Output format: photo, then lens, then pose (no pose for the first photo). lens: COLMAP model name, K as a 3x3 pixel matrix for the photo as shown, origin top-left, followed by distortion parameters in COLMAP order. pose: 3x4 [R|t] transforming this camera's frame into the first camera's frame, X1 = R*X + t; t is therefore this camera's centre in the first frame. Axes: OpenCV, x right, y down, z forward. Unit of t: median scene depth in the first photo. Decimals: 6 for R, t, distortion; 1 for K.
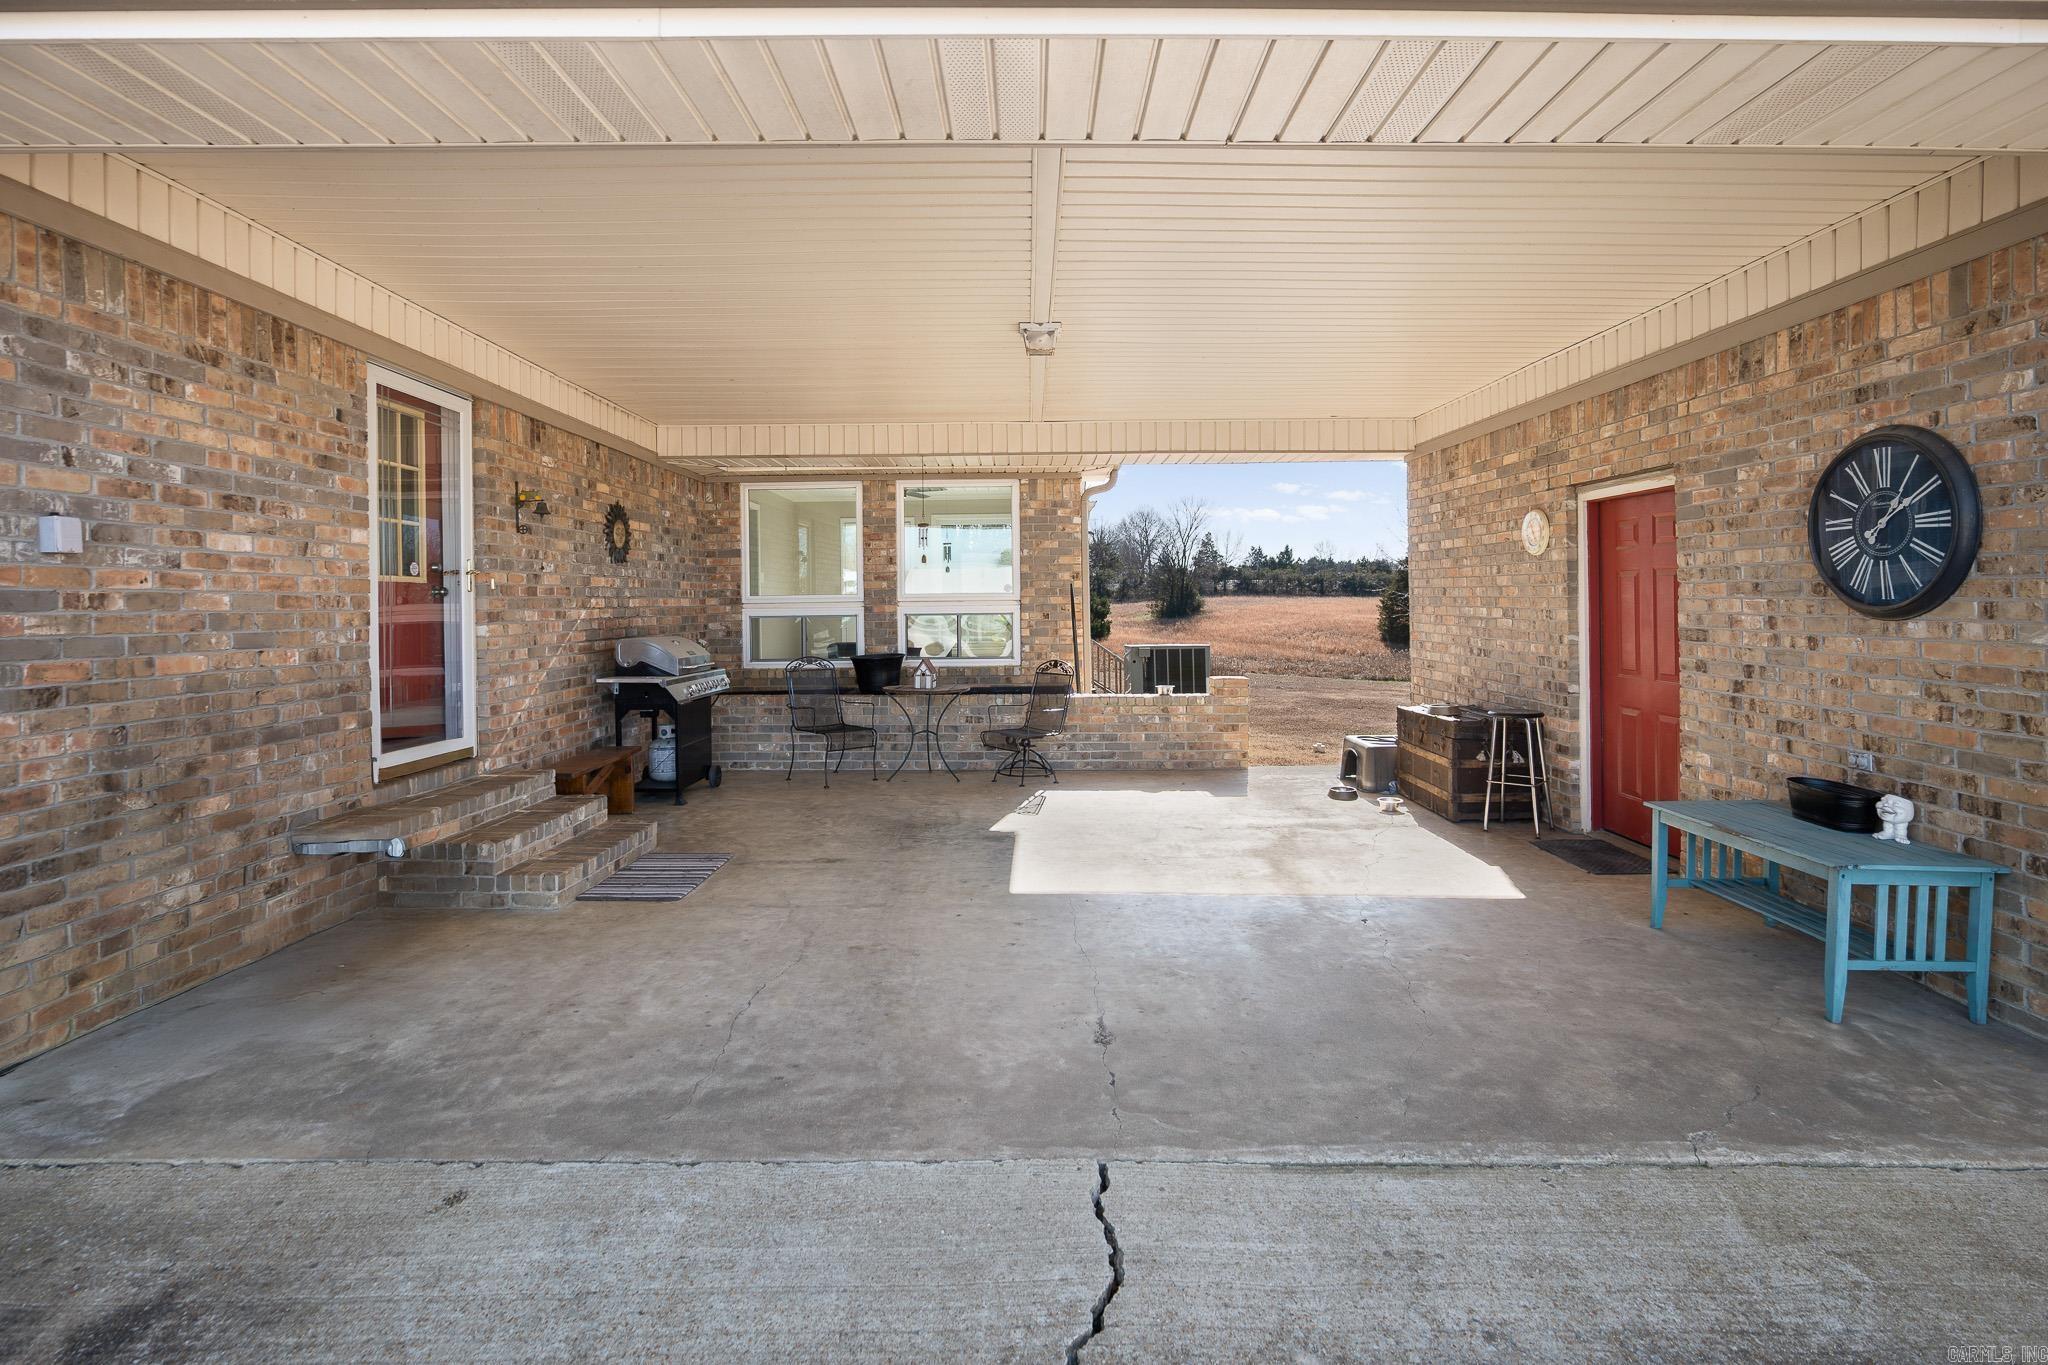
lens RADIAL K [[979.9, 0, 1027.2], [0, 979.9, 603.6], [0, 0, 1]] dist [-0.000376, 0.000188]
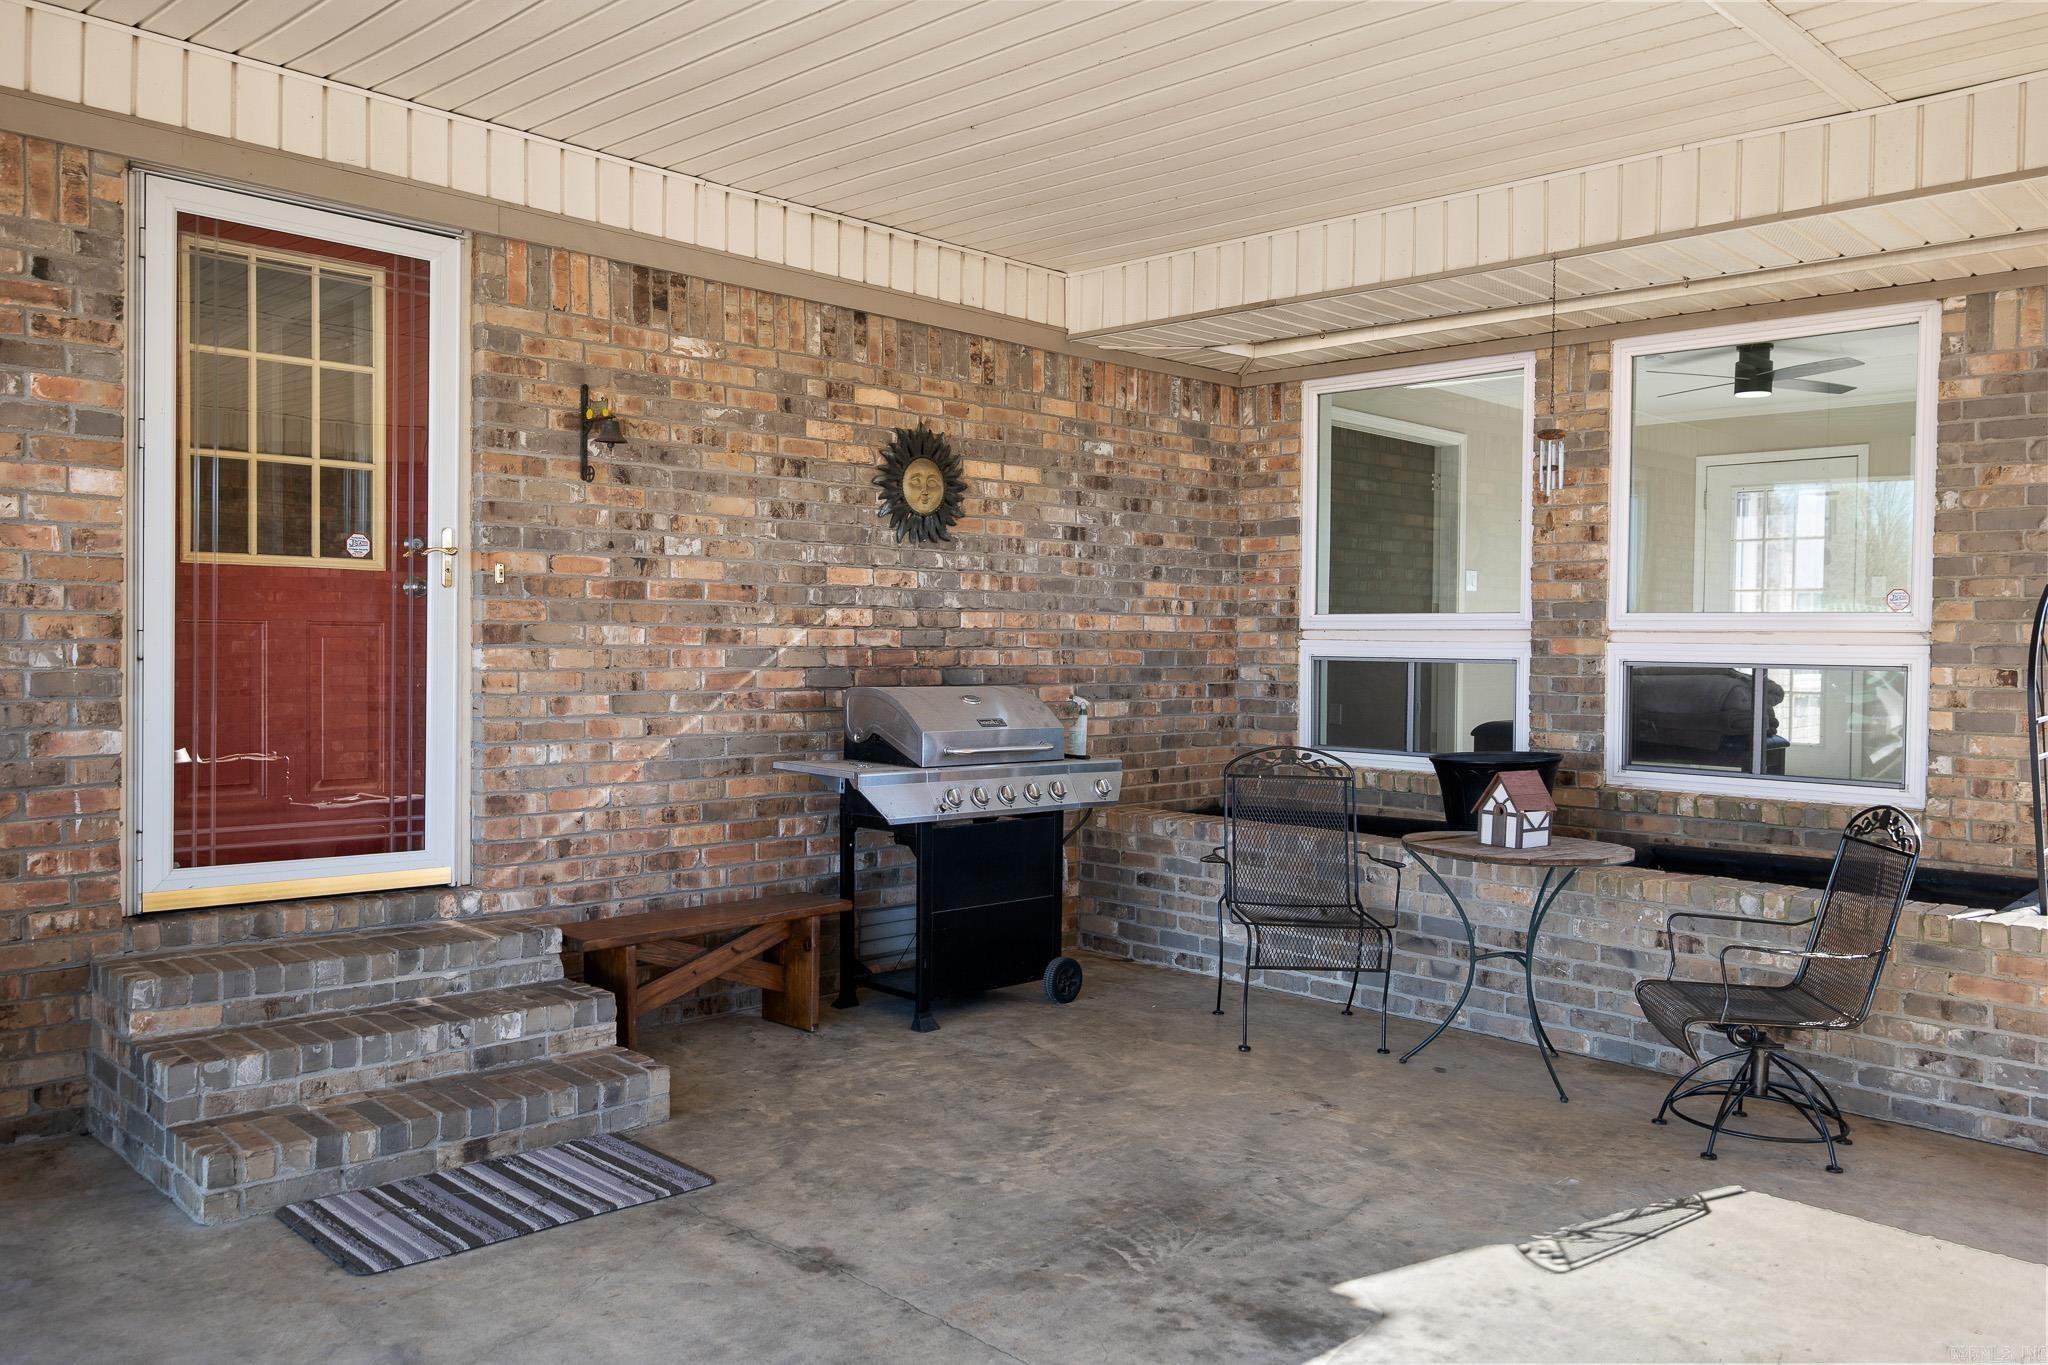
lens RADIAL K [[1591.1, 0, 1024.0], [0, 1591.1, 682.5], [0, 0, 1]] dist [0.002306, 0.001562]
pose [[0.713729, 0.039334, -0.699316, 0.213777], [-0.021765, 0.999185, 0.033986, 0.003007], [0.700083, -0.009036, 0.714004, 0.430849]]
